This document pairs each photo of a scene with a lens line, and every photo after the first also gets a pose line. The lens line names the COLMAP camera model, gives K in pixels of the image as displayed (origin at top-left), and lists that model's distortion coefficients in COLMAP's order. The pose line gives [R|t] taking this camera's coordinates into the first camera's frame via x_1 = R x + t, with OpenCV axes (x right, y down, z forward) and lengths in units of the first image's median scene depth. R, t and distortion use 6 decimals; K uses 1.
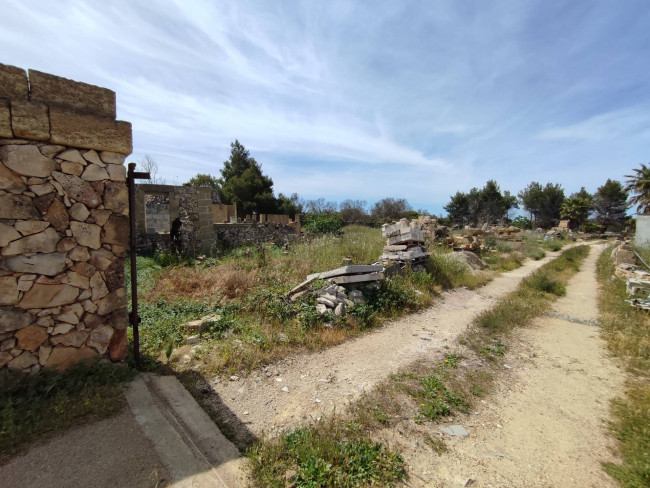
lens RADIAL K [[302.2, 0, 325.0], [0, 302.2, 244.0], [0, 0, 1]] dist [-0.031896, 0.020471]
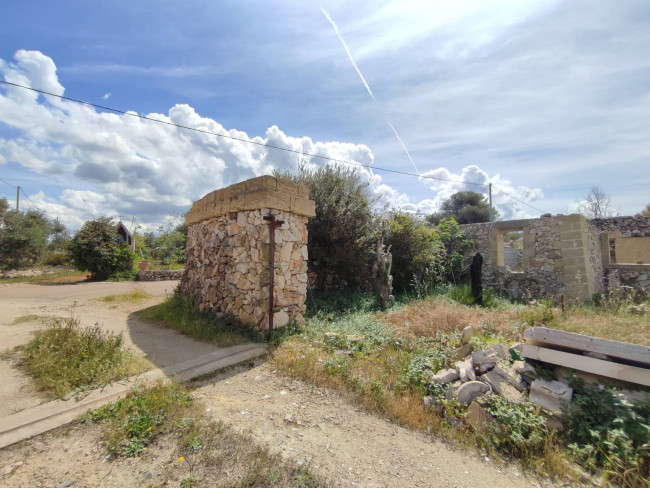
lens RADIAL K [[302.2, 0, 325.0], [0, 302.2, 244.0], [0, 0, 1]] dist [-0.031896, 0.020471]
pose [[0.153515, -0.058492, -0.986414, 0.317842], [-0.093693, 0.992888, -0.073457, 0.000673], [0.983694, 0.103697, 0.146943, 0.319460]]
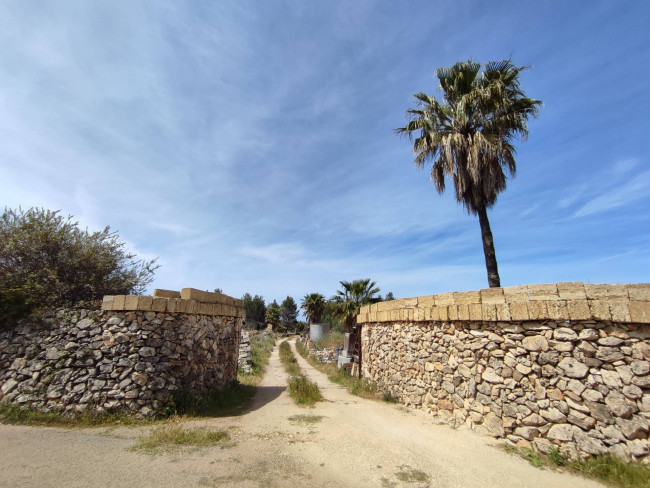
lens RADIAL K [[314.2, 0, 324.5], [0, 314.2, 237.7], [0, 0, 1]] dist [-0.023840, 0.023945]
pose [[0.621067, 0.217136, 0.753079, -0.050427], [0.040967, 0.950550, -0.307859, -0.000124], [-0.782686, 0.222052, 0.581460, -0.034415]]
